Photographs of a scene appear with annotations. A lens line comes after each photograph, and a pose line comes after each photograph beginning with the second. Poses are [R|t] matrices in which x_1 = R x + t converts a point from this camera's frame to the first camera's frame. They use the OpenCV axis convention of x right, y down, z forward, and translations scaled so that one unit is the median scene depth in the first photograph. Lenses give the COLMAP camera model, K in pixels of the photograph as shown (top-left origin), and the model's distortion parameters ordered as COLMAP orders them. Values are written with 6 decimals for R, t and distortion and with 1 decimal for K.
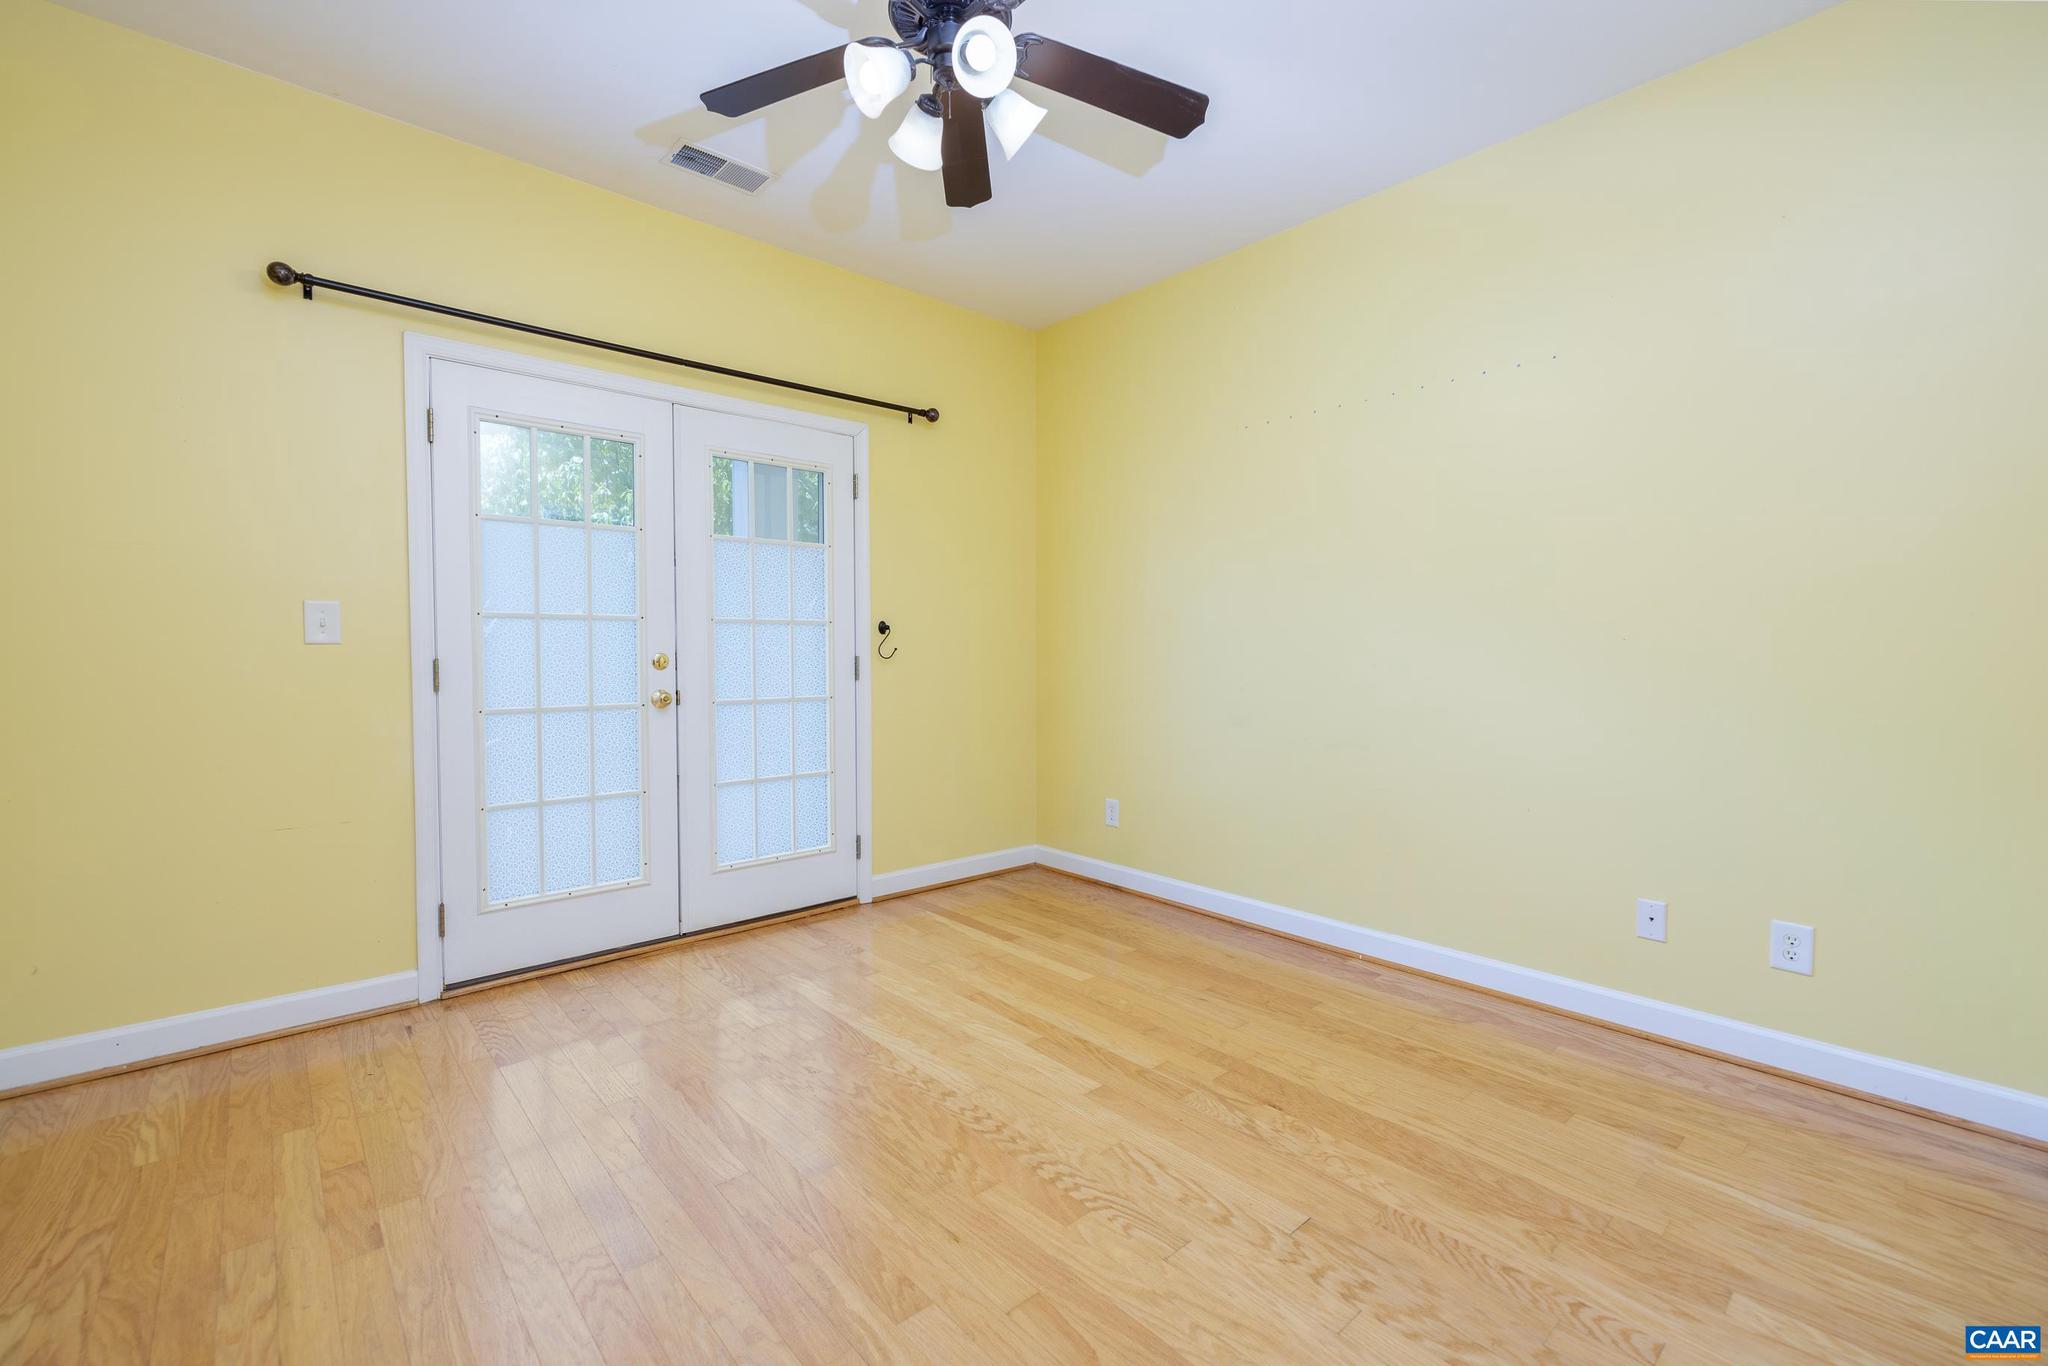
lens RADIAL K [[857.2, 0, 1020.4], [0, 857.2, 678.6], [0, 0, 1]] dist [0.000419, 0.000030]
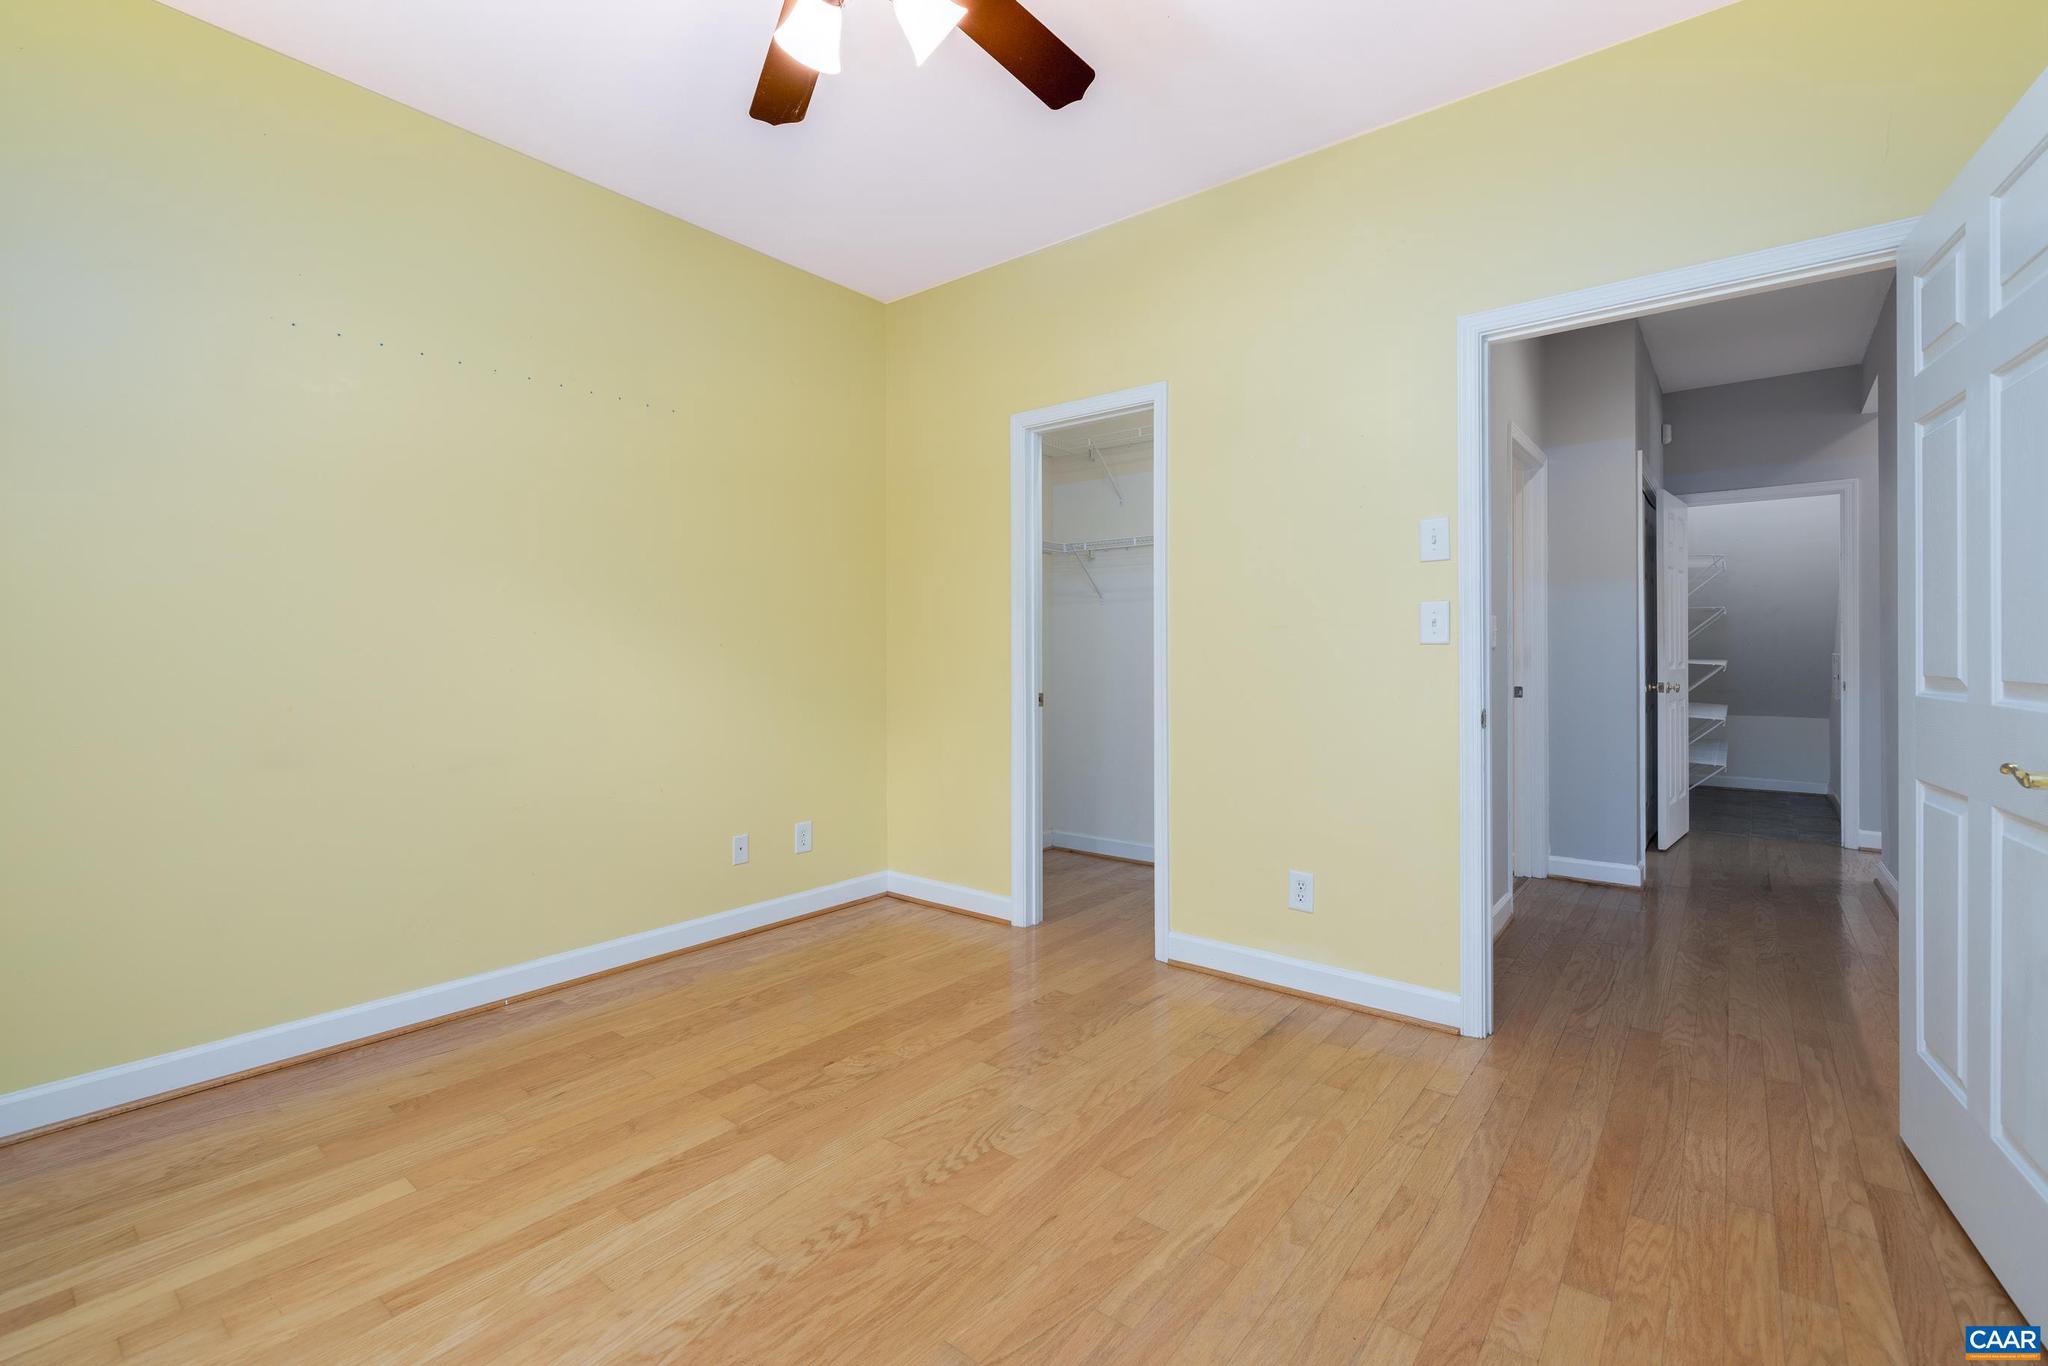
lens RADIAL K [[871.8, 0, 1024.1], [0, 871.8, 672.1], [0, 0, 1]] dist [0.000083, 0.000080]
pose [[-0.158764, -0.022383, 0.987063, -0.776353], [0.032321, 0.999089, 0.027854, -0.031446], [-0.986787, 0.036326, -0.157896, 0.825903]]
